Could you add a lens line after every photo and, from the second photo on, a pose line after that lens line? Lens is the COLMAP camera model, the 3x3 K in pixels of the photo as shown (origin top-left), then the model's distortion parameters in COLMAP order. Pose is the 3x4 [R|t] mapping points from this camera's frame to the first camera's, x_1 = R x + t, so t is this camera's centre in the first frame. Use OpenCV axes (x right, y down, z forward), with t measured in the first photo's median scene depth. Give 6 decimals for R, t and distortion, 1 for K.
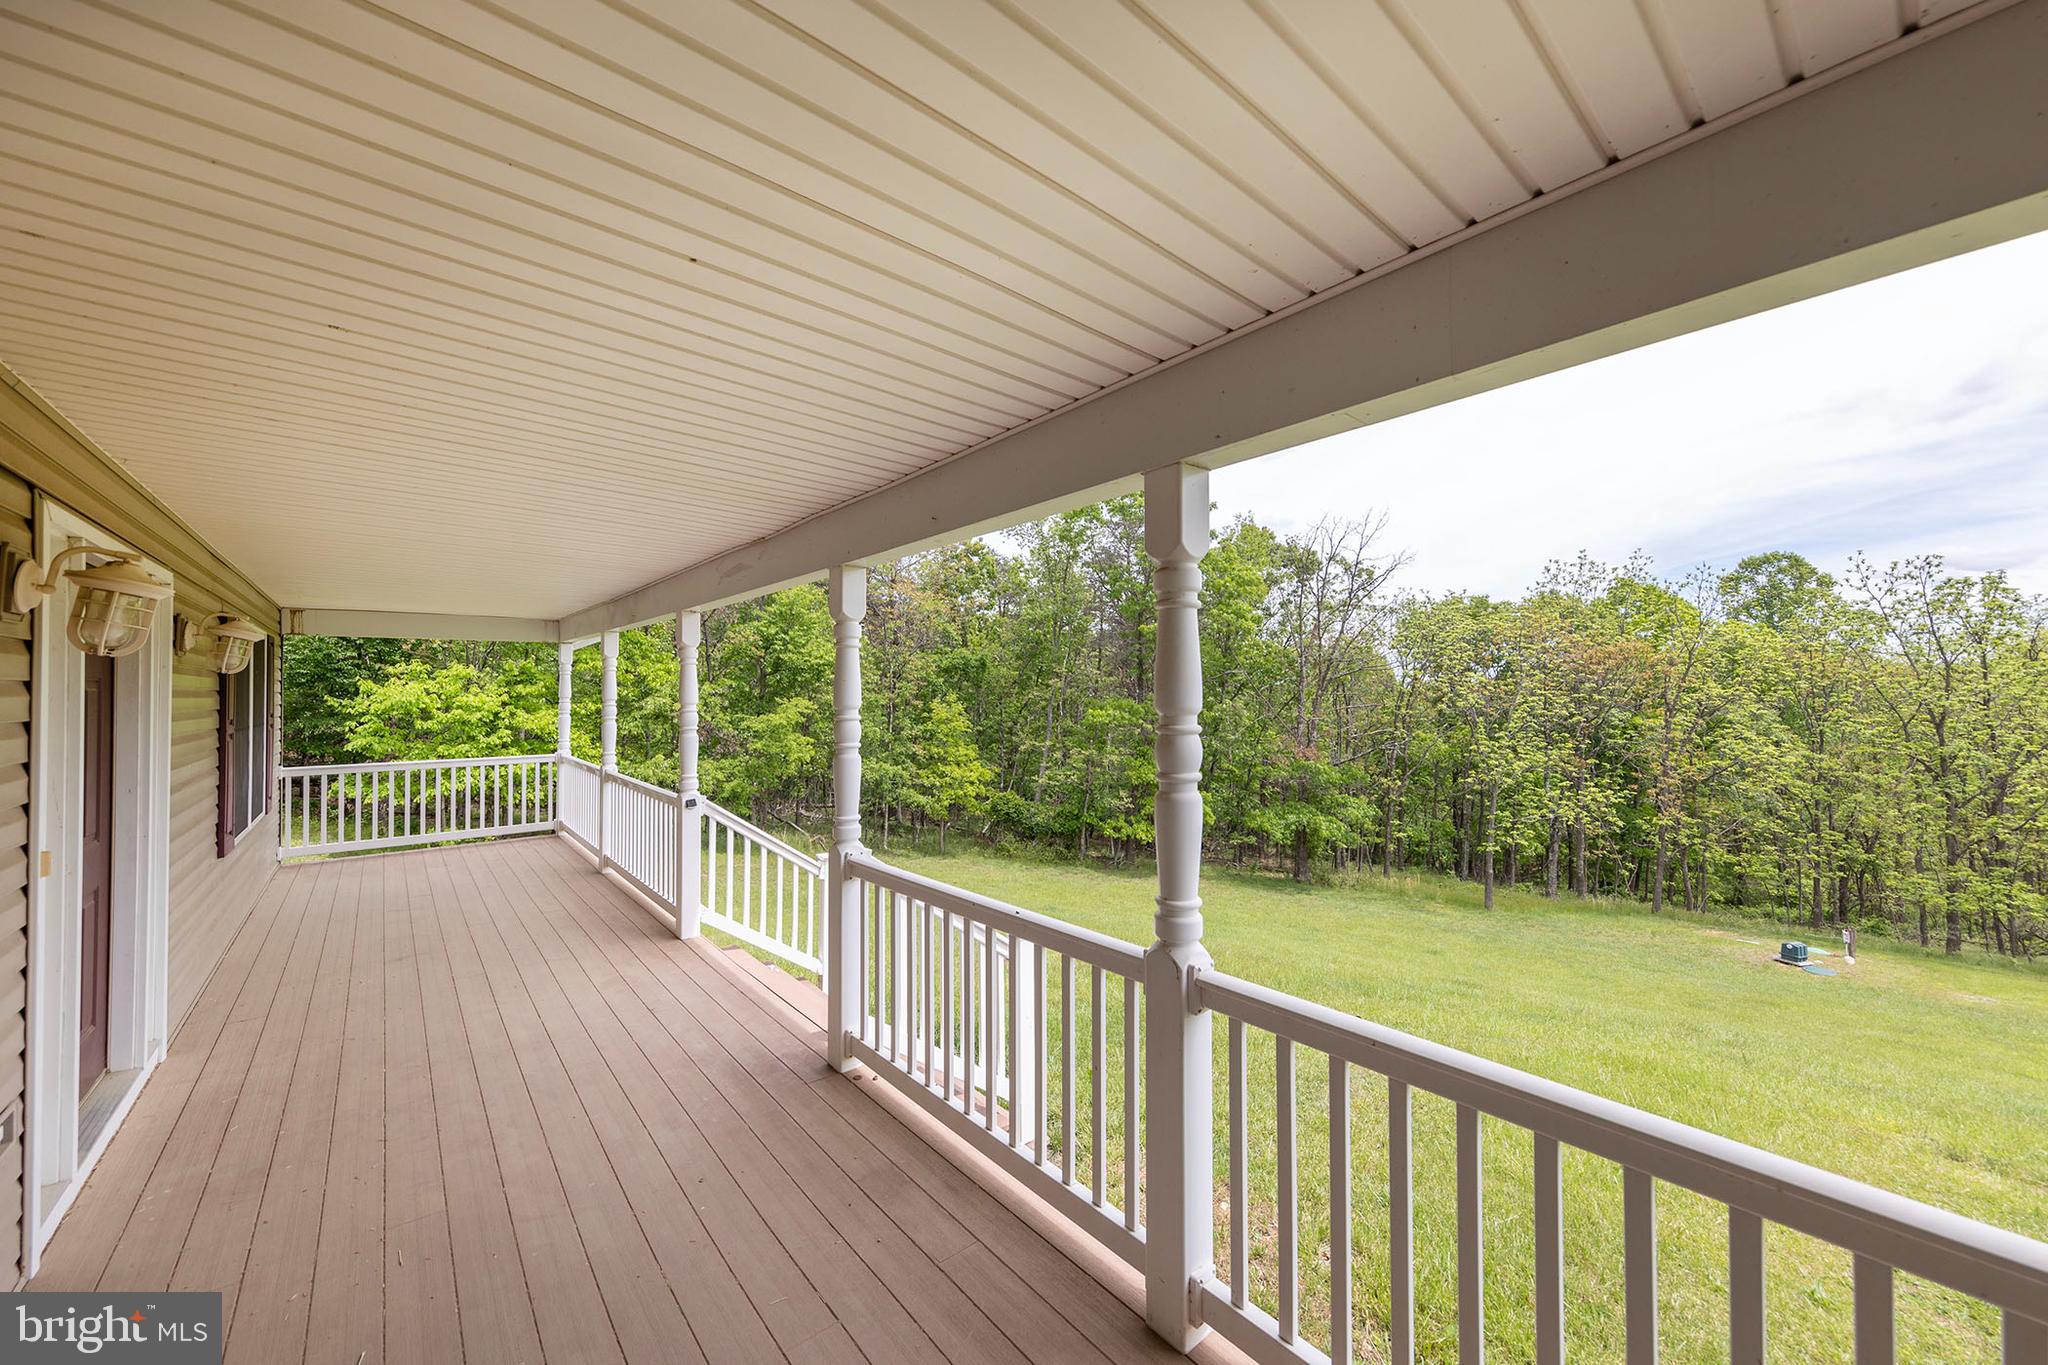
lens RADIAL K [[765.1, 0, 1015.6], [0, 765.1, 698.0], [0, 0, 1]] dist [-0.001632, -0.000026]
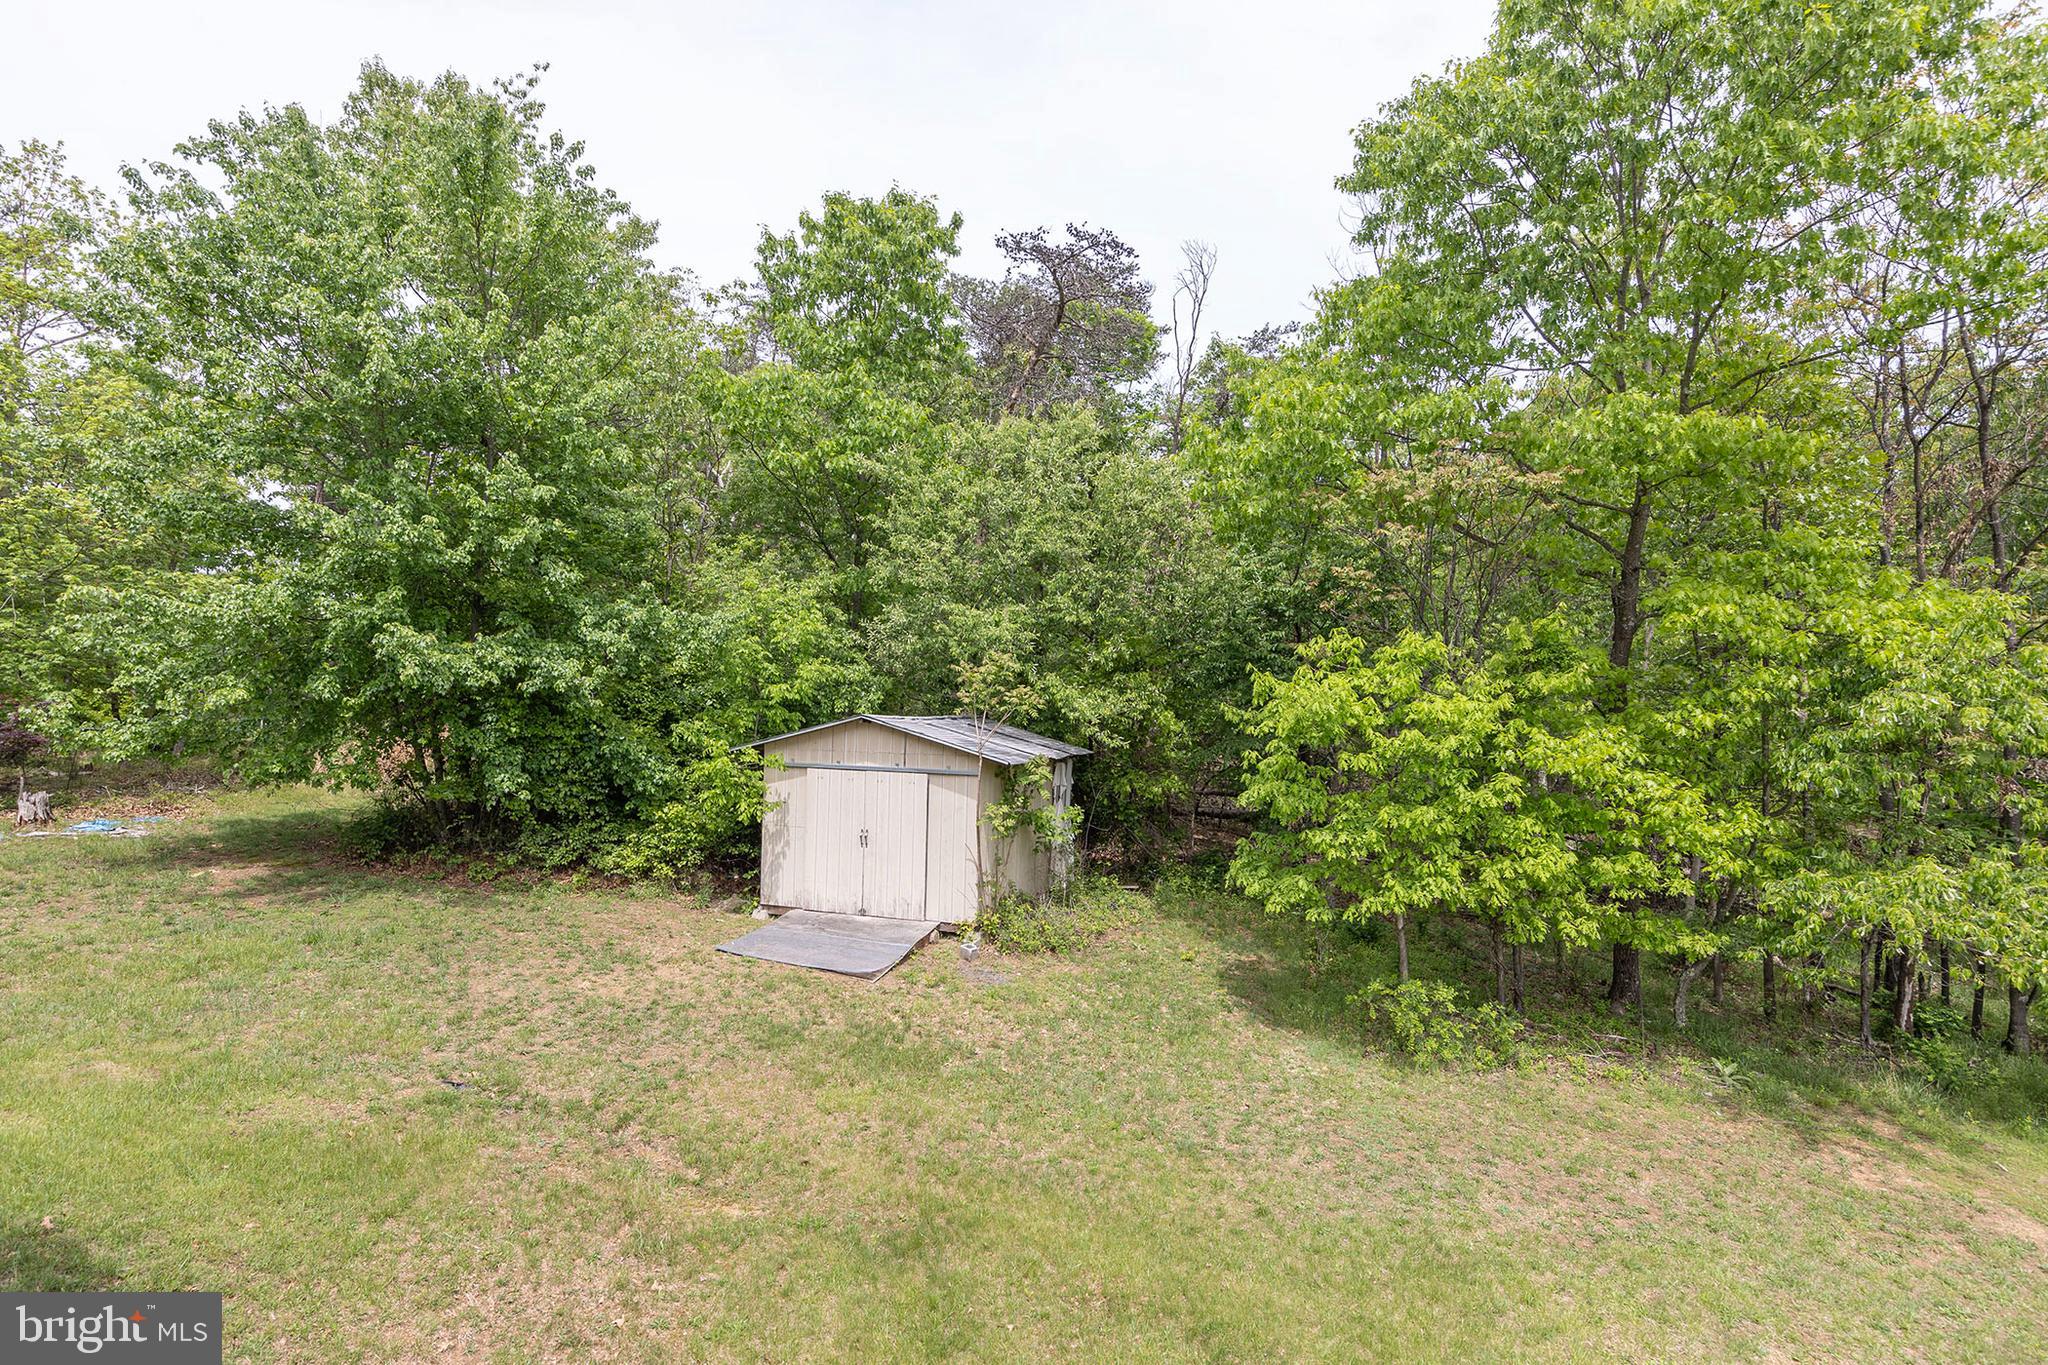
lens RADIAL K [[1049.1, 0, 1040.7], [0, 1049.1, 682.6], [0, 0, 1]] dist [0.011449, 0.000493]
pose [[0.529850, -0.033385, -0.847434, -0.303636], [0.023675, 0.999418, -0.024570, -0.002825], [0.847761, -0.007044, 0.530331, 0.462784]]
